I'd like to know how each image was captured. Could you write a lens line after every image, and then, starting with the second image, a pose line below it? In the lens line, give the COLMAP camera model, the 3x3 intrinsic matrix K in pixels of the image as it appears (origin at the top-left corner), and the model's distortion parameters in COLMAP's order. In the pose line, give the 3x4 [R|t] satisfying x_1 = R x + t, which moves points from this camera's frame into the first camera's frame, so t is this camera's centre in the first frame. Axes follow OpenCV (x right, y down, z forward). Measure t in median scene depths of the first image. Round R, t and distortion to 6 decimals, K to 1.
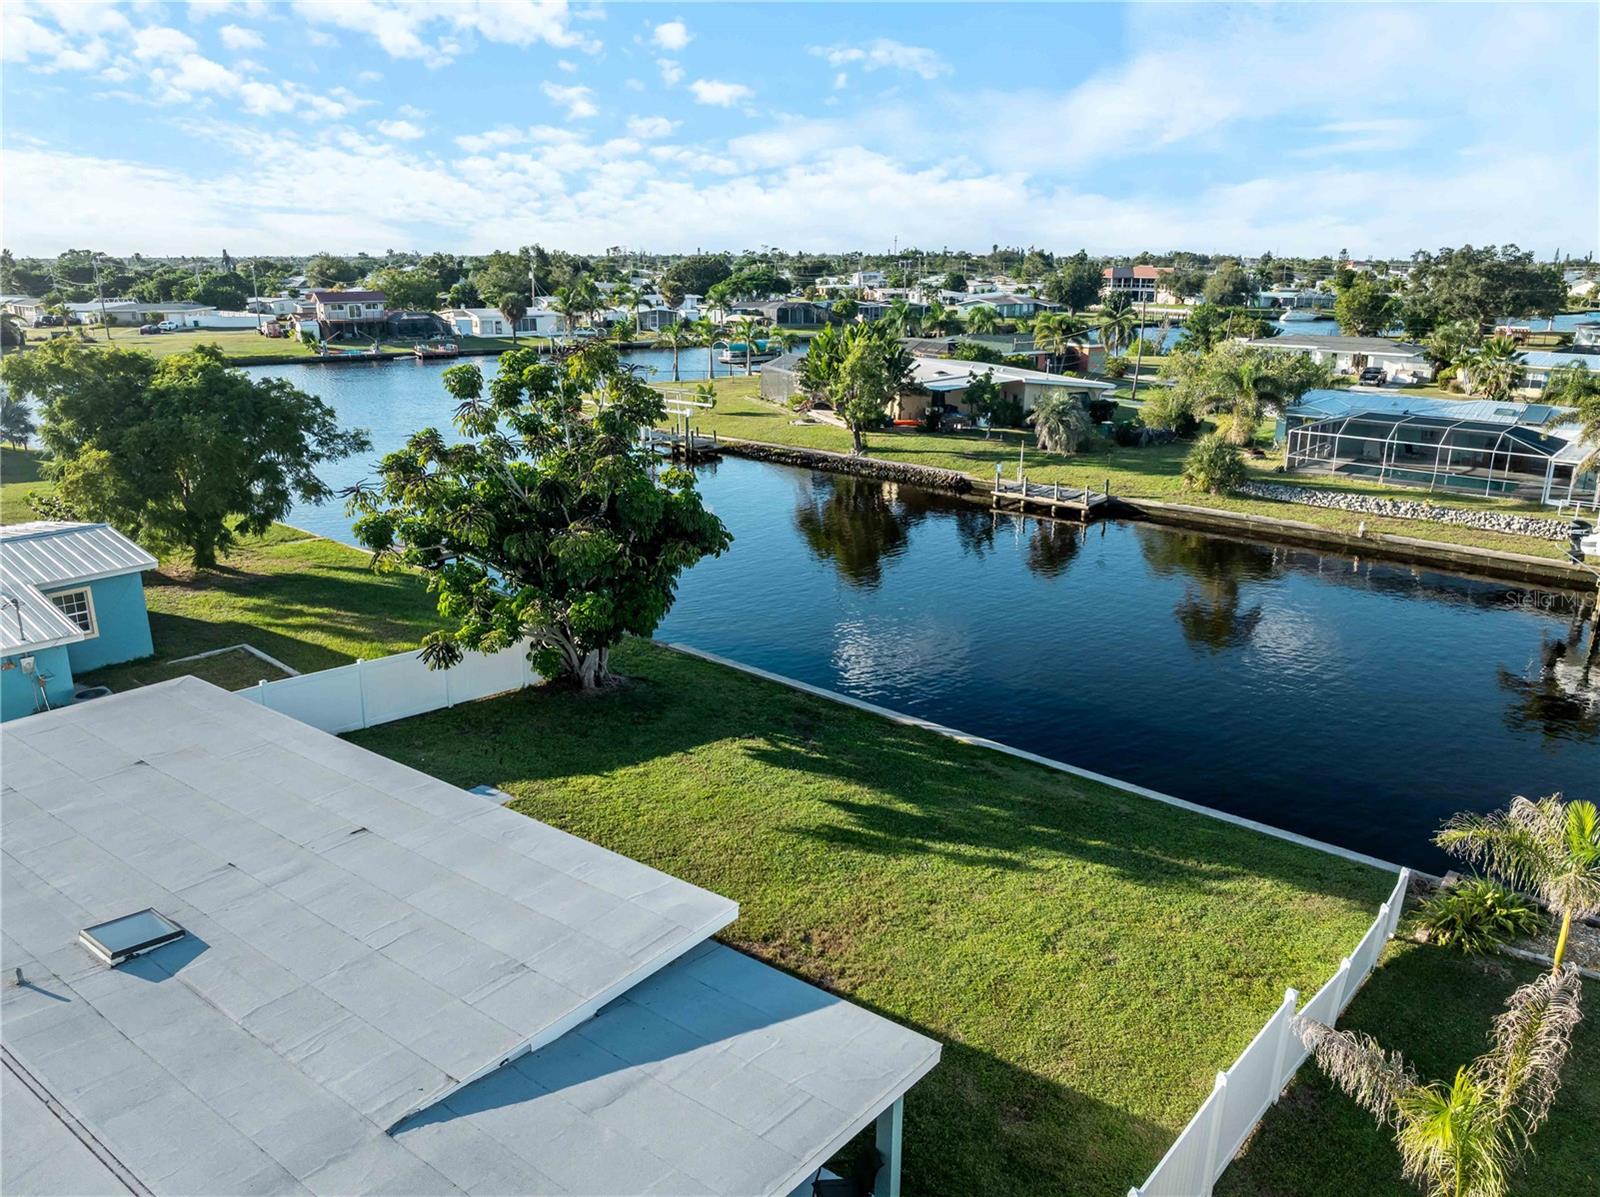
lens RADIAL K [[1143.2, 0, 800.0], [0, 1143.2, 598.5], [0, 0, 1]] dist [-0.037592, -0.002679]
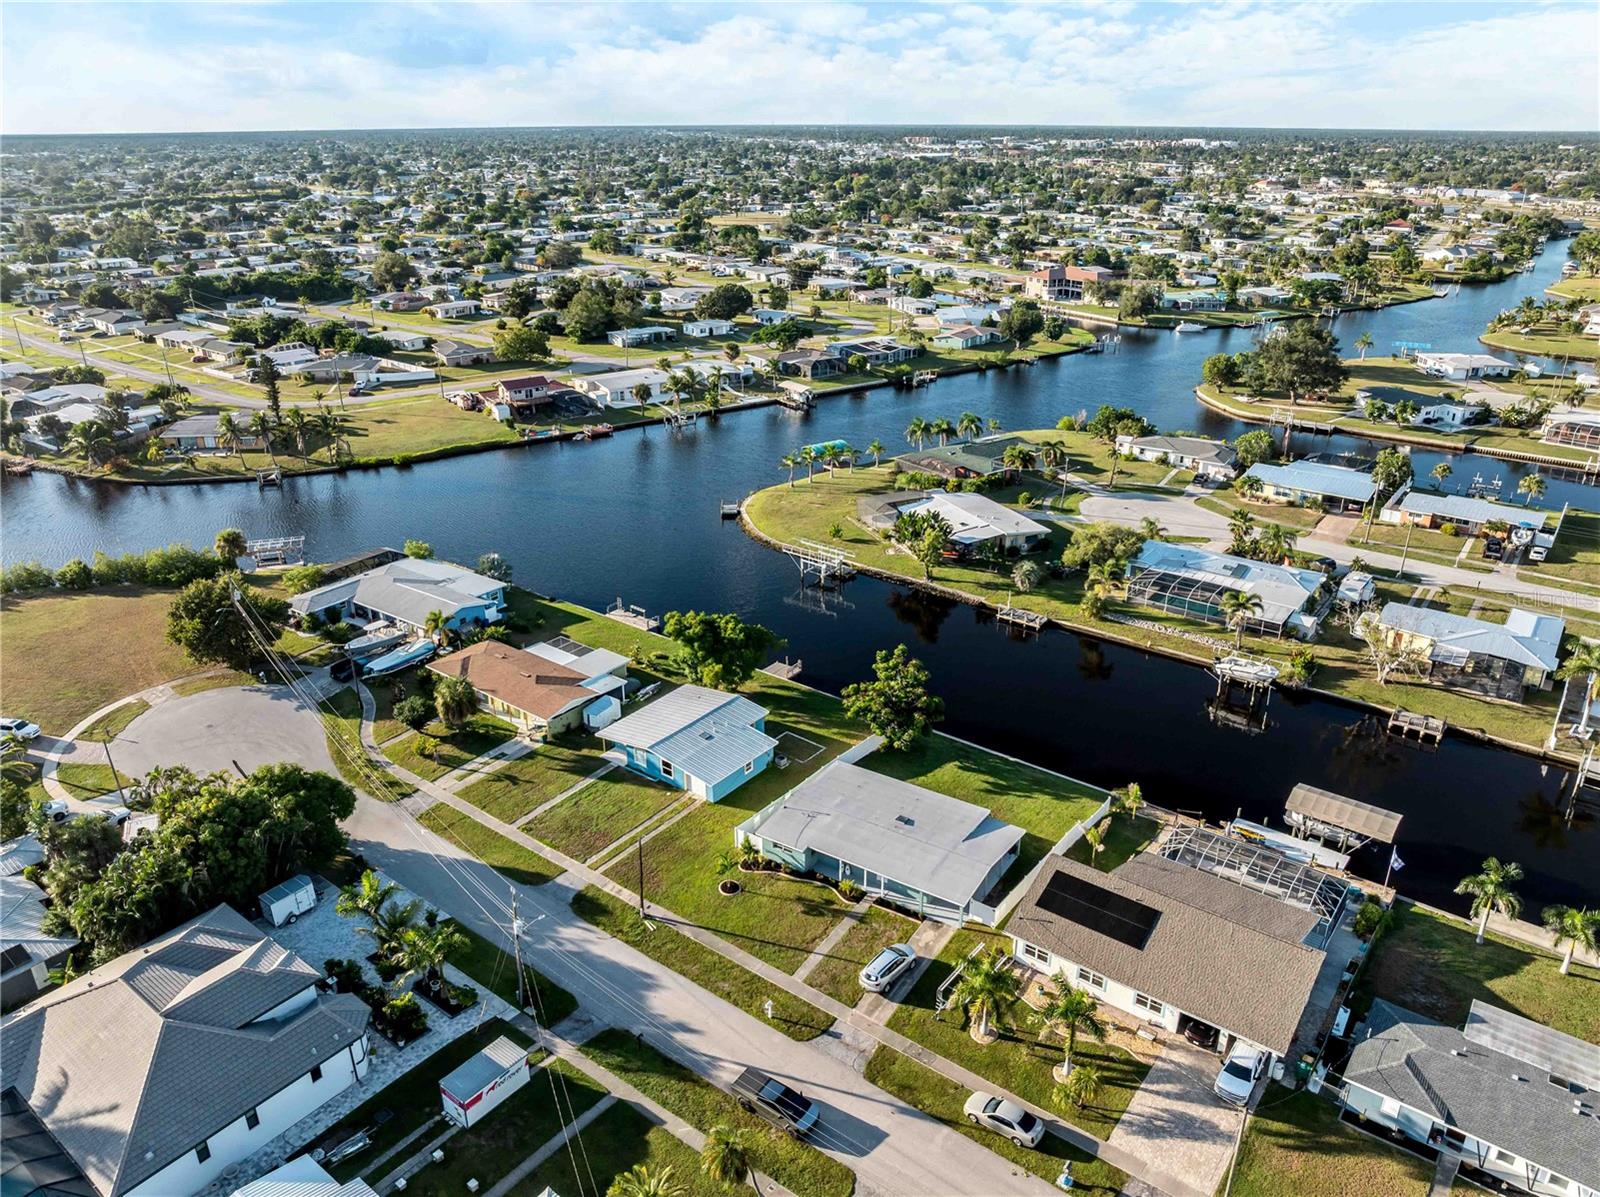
lens RADIAL K [[1126.0, 0, 800.0], [0, 1126.0, 598.5], [0, 0, 1]] dist [-0.039445, -0.002094]
pose [[0.998392, -0.026339, 0.050188, -0.272601], [0.020620, 0.993580, 0.111237, -0.313740], [-0.052796, -0.110023, 0.992526, -0.970963]]
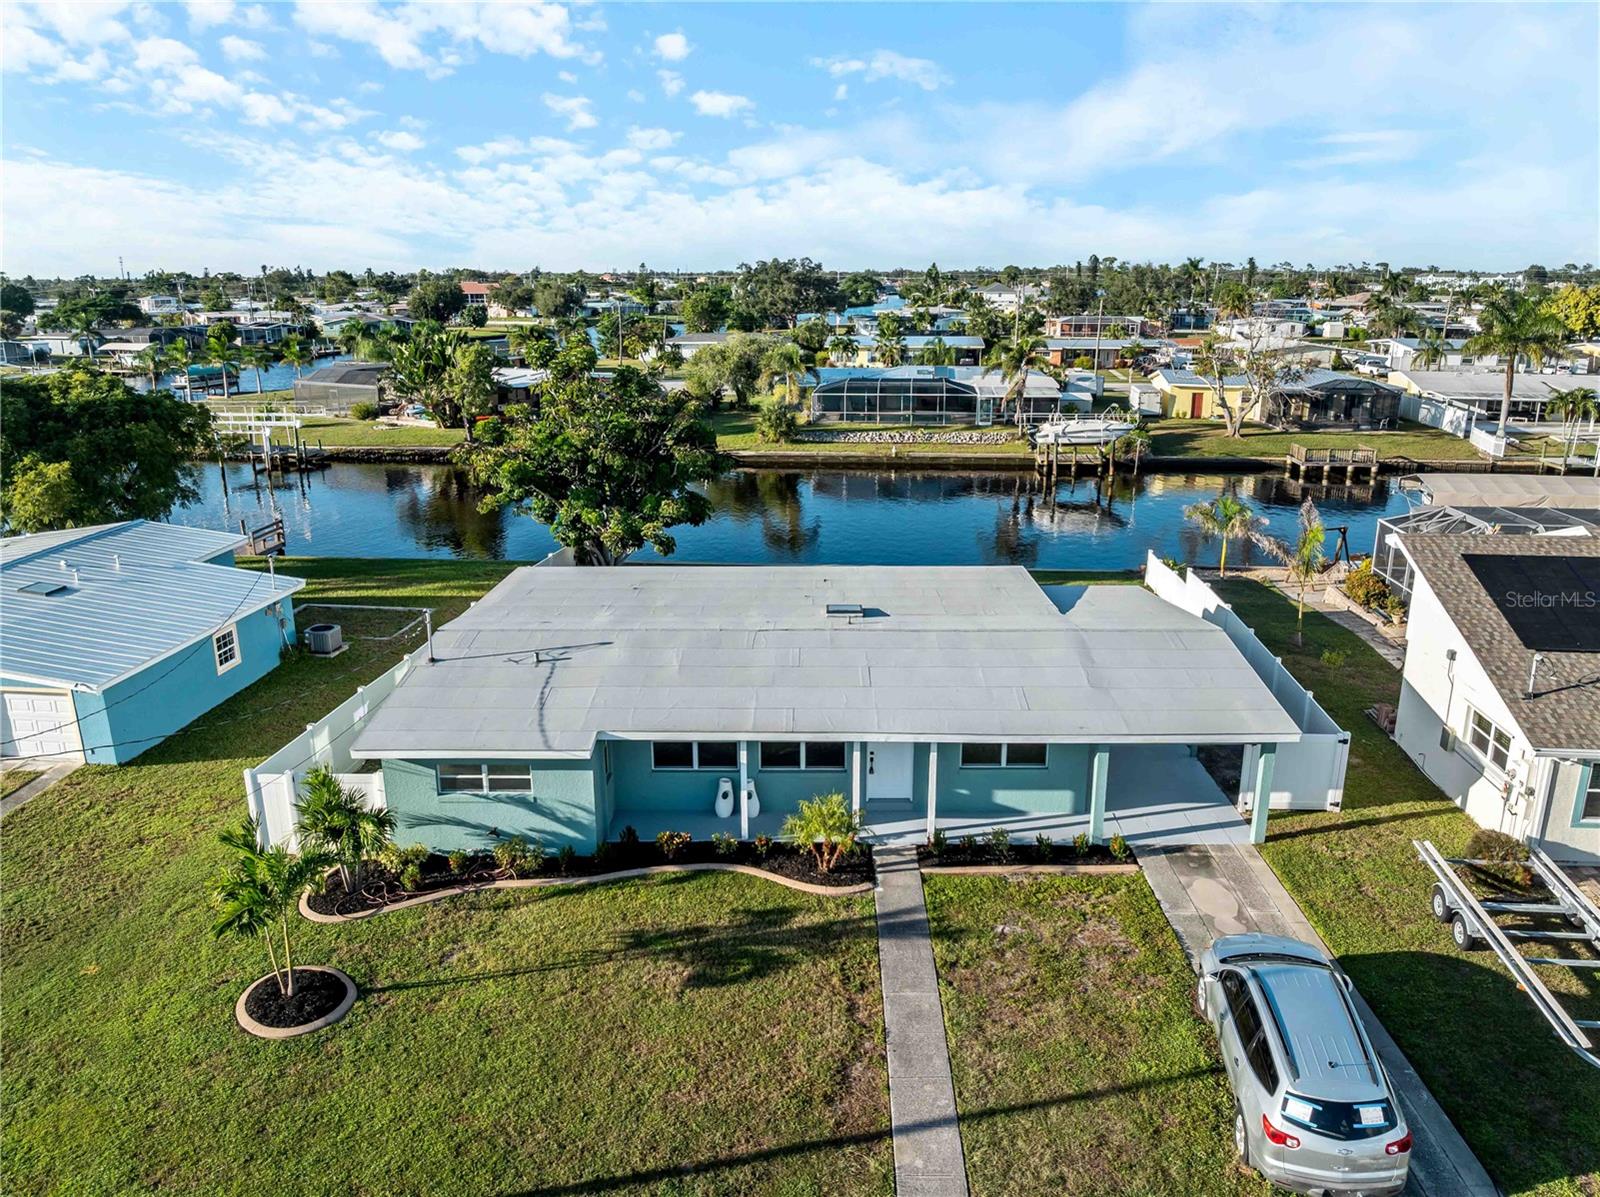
lens RADIAL K [[1143.2, 0, 800.0], [0, 1143.2, 598.5], [0, 0, 1]] dist [-0.037592, -0.002679]
pose [[0.815885, -0.164378, 0.554357, -0.325479], [0.172100, 0.984324, 0.038580, 0.034828], [-0.552009, 0.063928, 0.831384, -0.114830]]
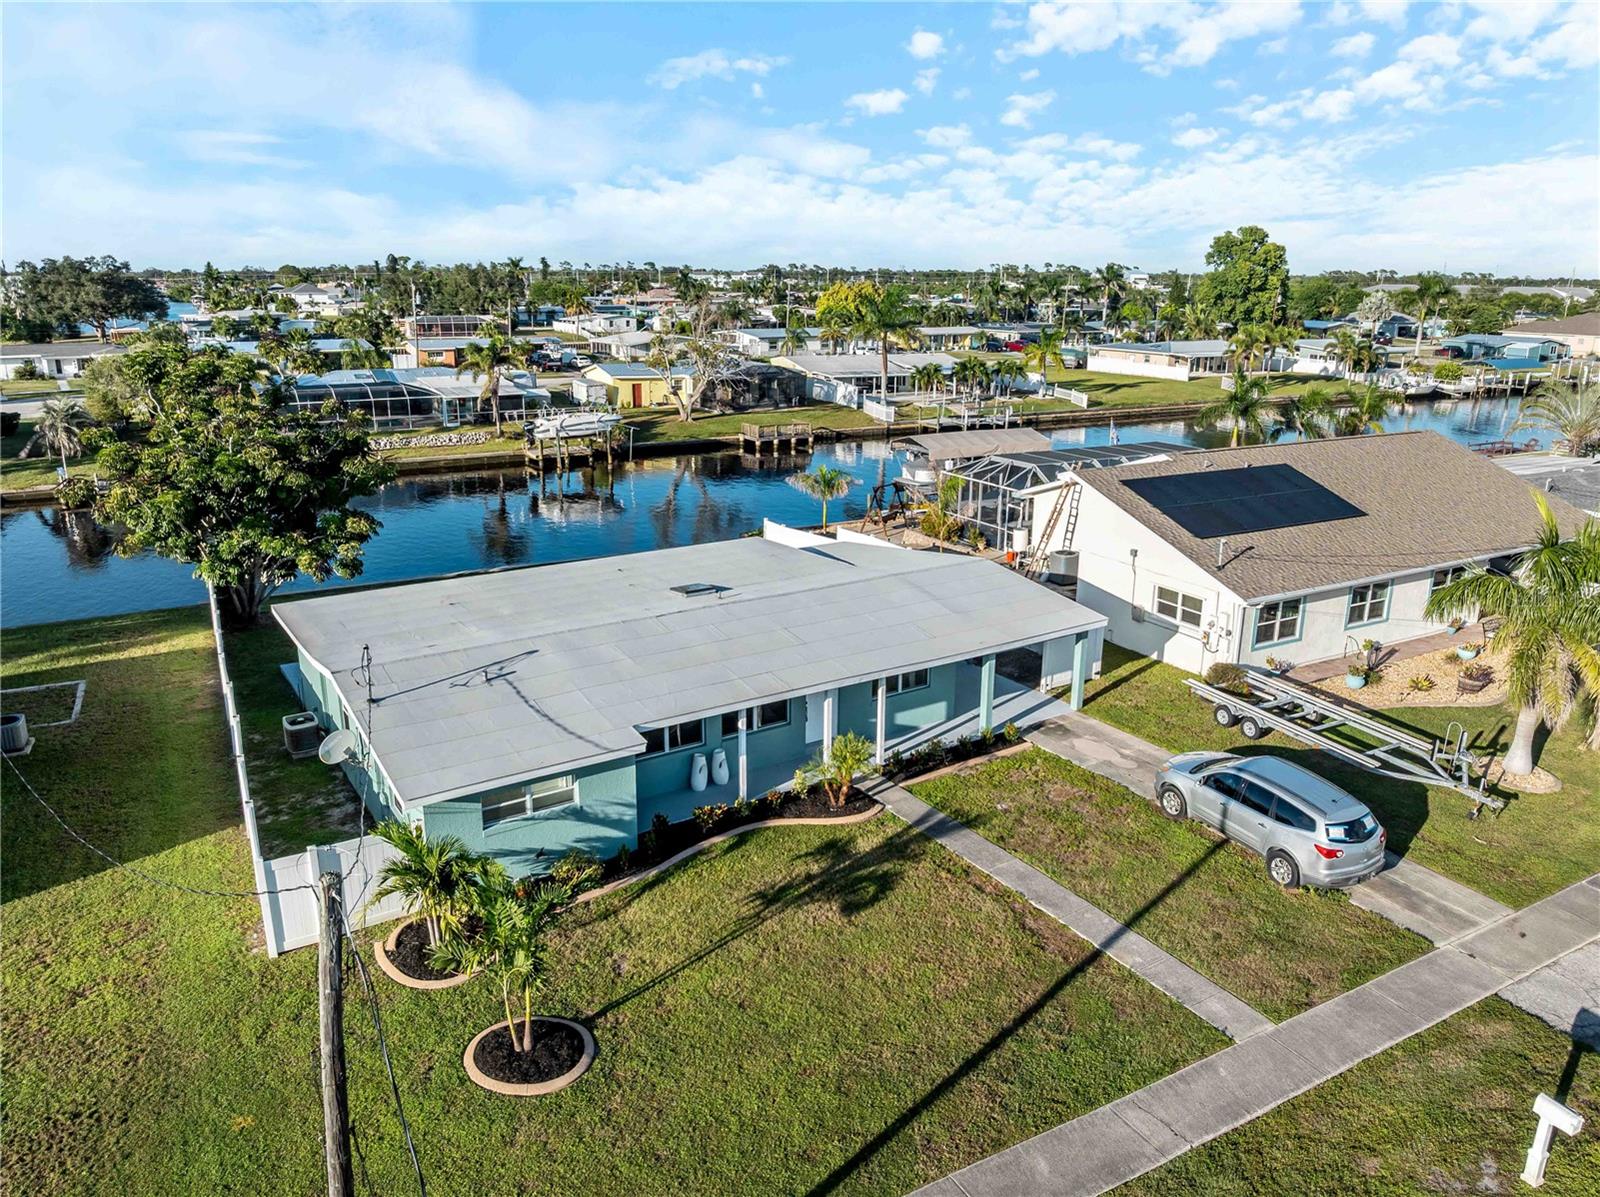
lens RADIAL K [[1136.2, 0, 800.0], [0, 1136.2, 598.5], [0, 0, 1]] dist [-0.034545, -0.001451]
pose [[0.345586, -0.258865, 0.901975, -0.451518], [0.263991, 0.949197, 0.171272, 0.000792], [-0.900488, 0.178924, 0.396367, -0.004105]]
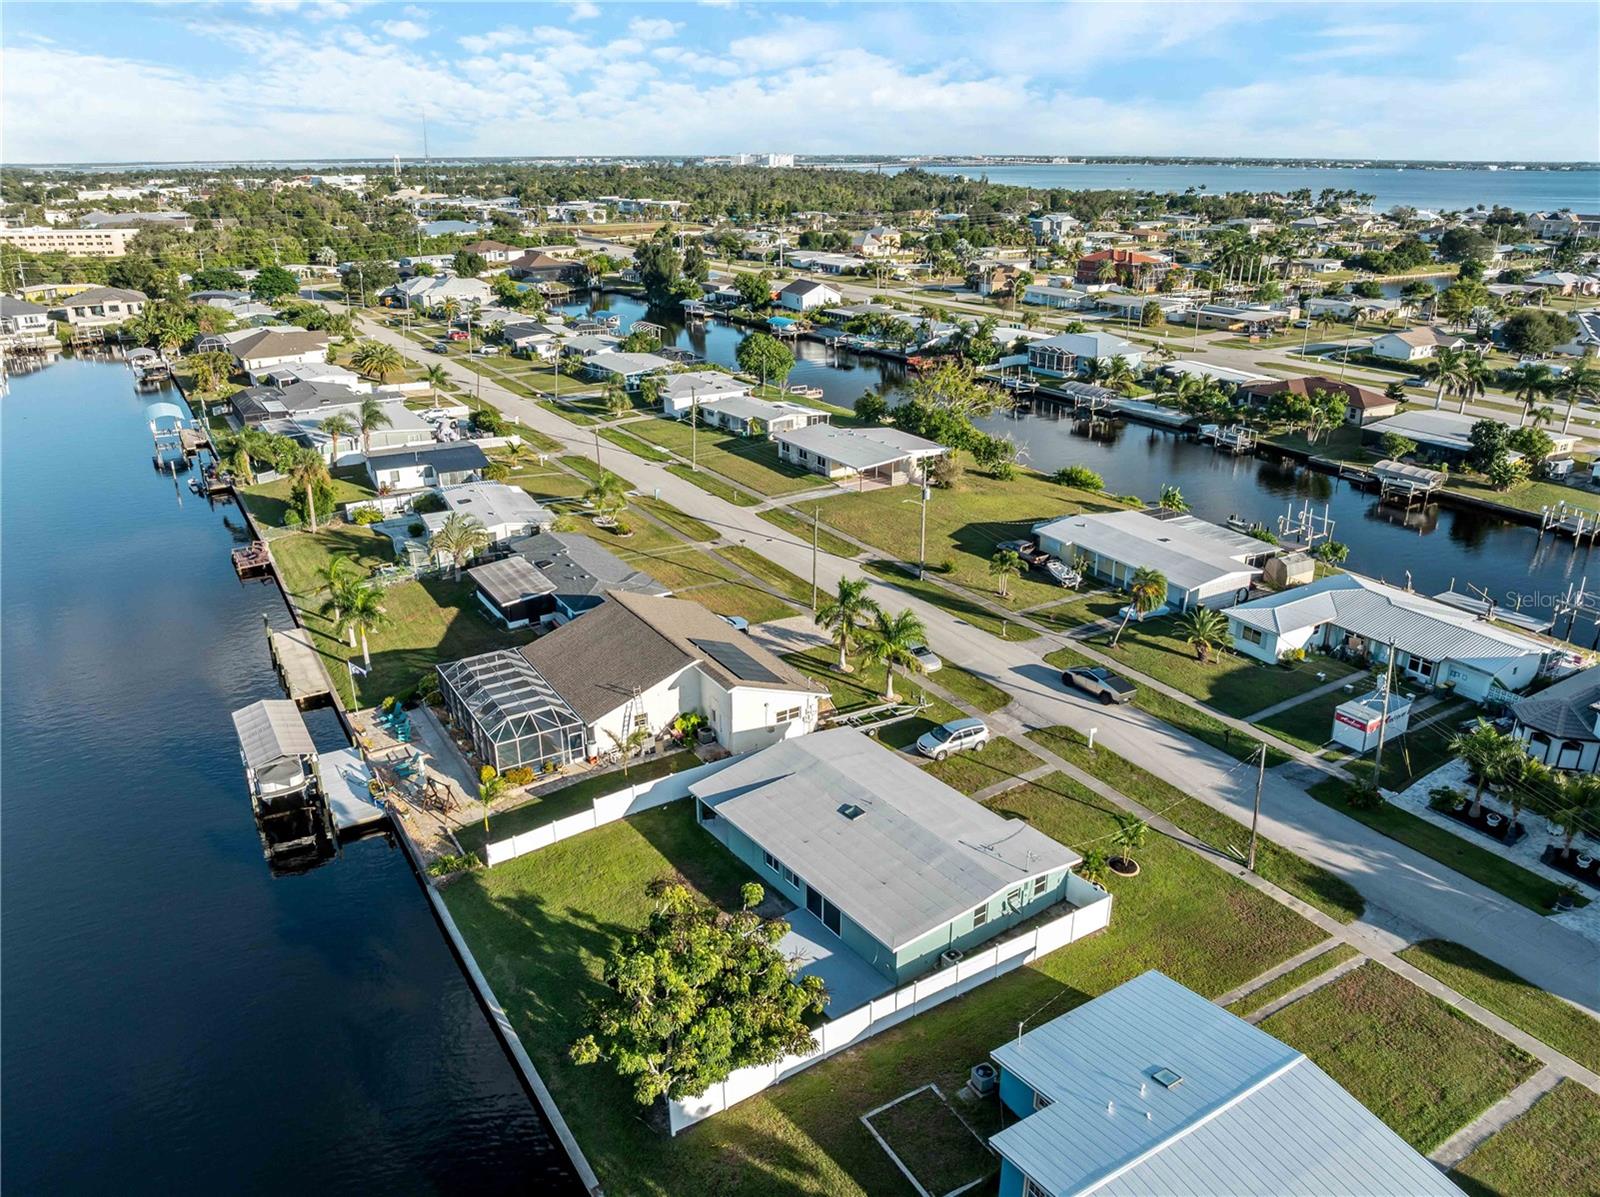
lens RADIAL K [[1143.6, 0, 800.0], [0, 1143.6, 598.5], [0, 0, 1]] dist [-0.020258, -0.001035]
pose [[-0.953832, -0.111924, 0.278706, -0.279989], [0.084706, 0.790048, 0.607165, -0.553904], [-0.288147, 0.602741, -0.744093, 0.701933]]
